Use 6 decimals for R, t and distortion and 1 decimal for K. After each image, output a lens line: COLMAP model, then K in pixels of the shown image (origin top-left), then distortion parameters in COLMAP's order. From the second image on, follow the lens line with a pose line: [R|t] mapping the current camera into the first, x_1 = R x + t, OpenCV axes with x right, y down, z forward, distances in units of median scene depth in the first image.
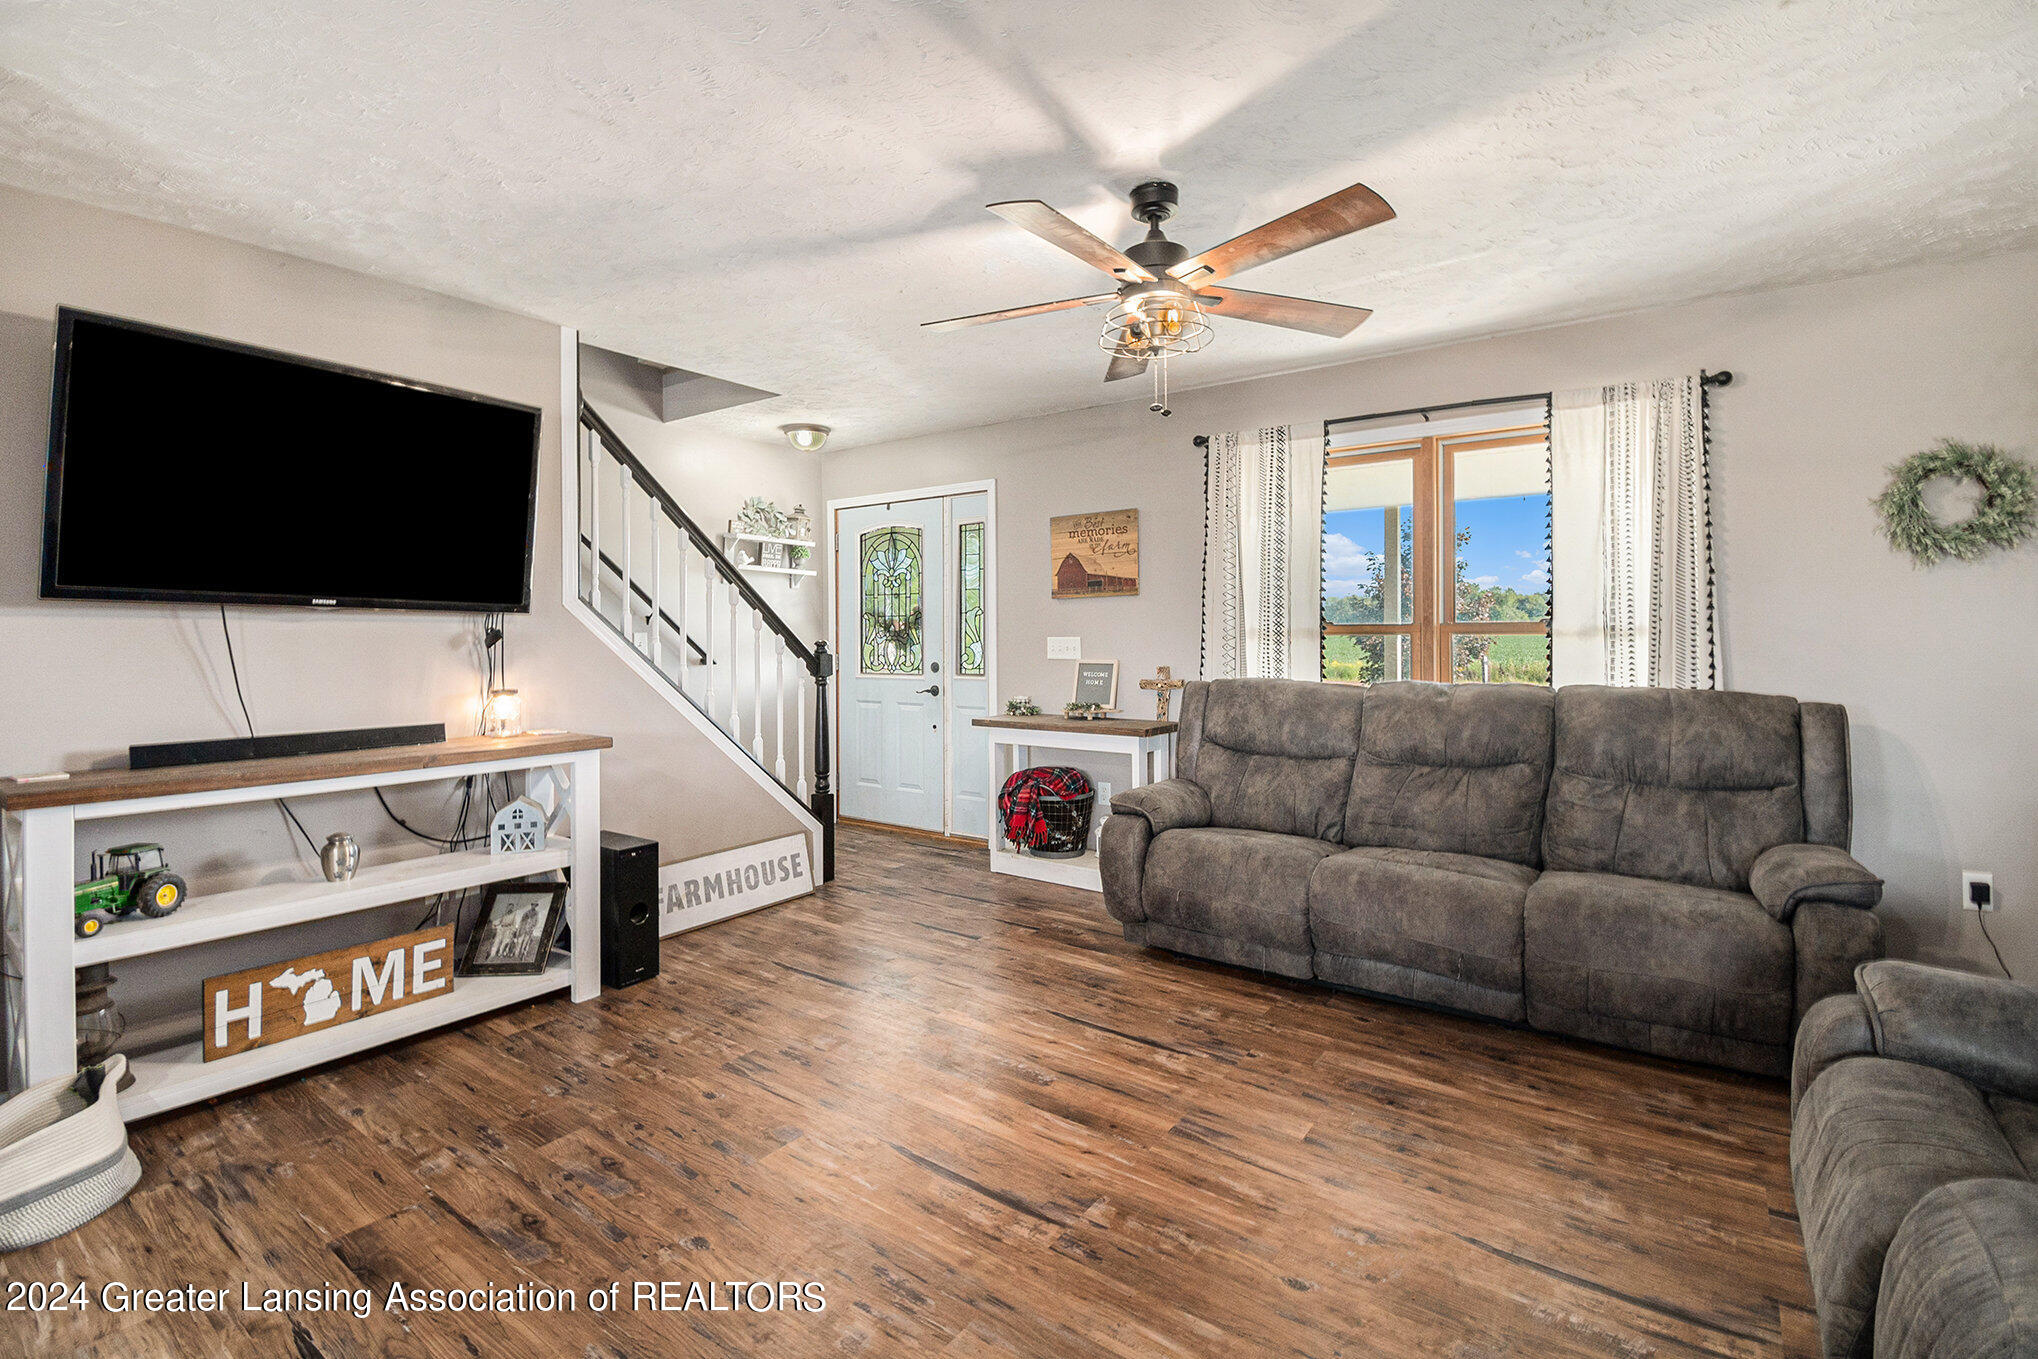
lens RADIAL K [[923.3, 0, 1009.5], [0, 923.3, 625.2], [0, 0, 1]] dist [-0.000028, -0.002413]
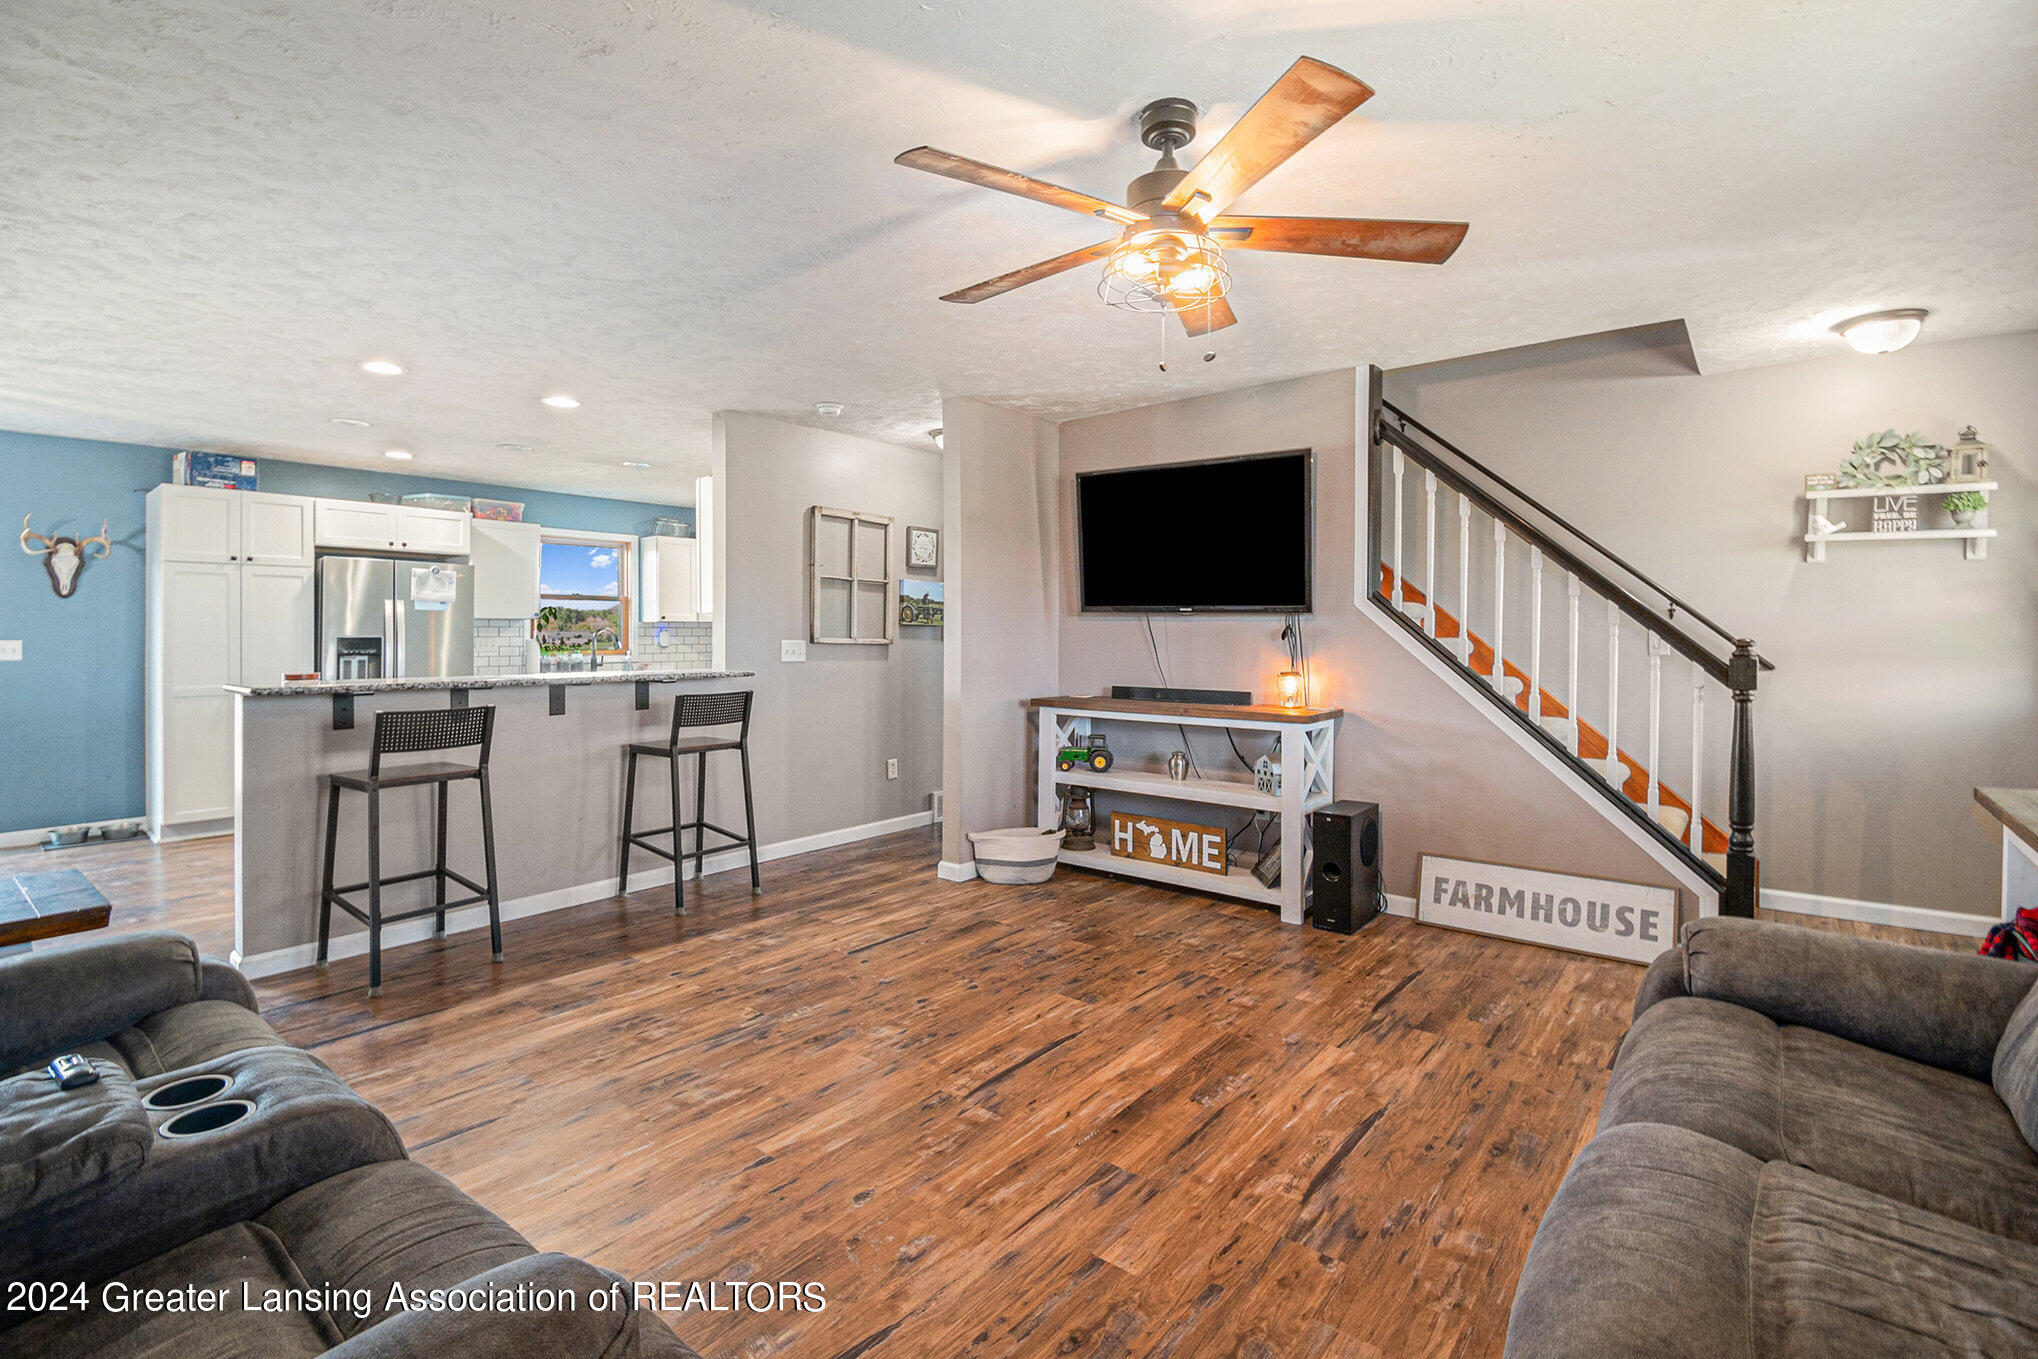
lens RADIAL K [[923.3, 0, 1020.2], [0, 923.3, 650.2], [0, 0, 1]] dist [-0.000028, -0.002413]
pose [[-0.047400, 0.022035, -0.998633, 0.755196], [0.004963, 0.999750, 0.021824, 0.008238], [0.998864, -0.003922, -0.047497, 0.661853]]
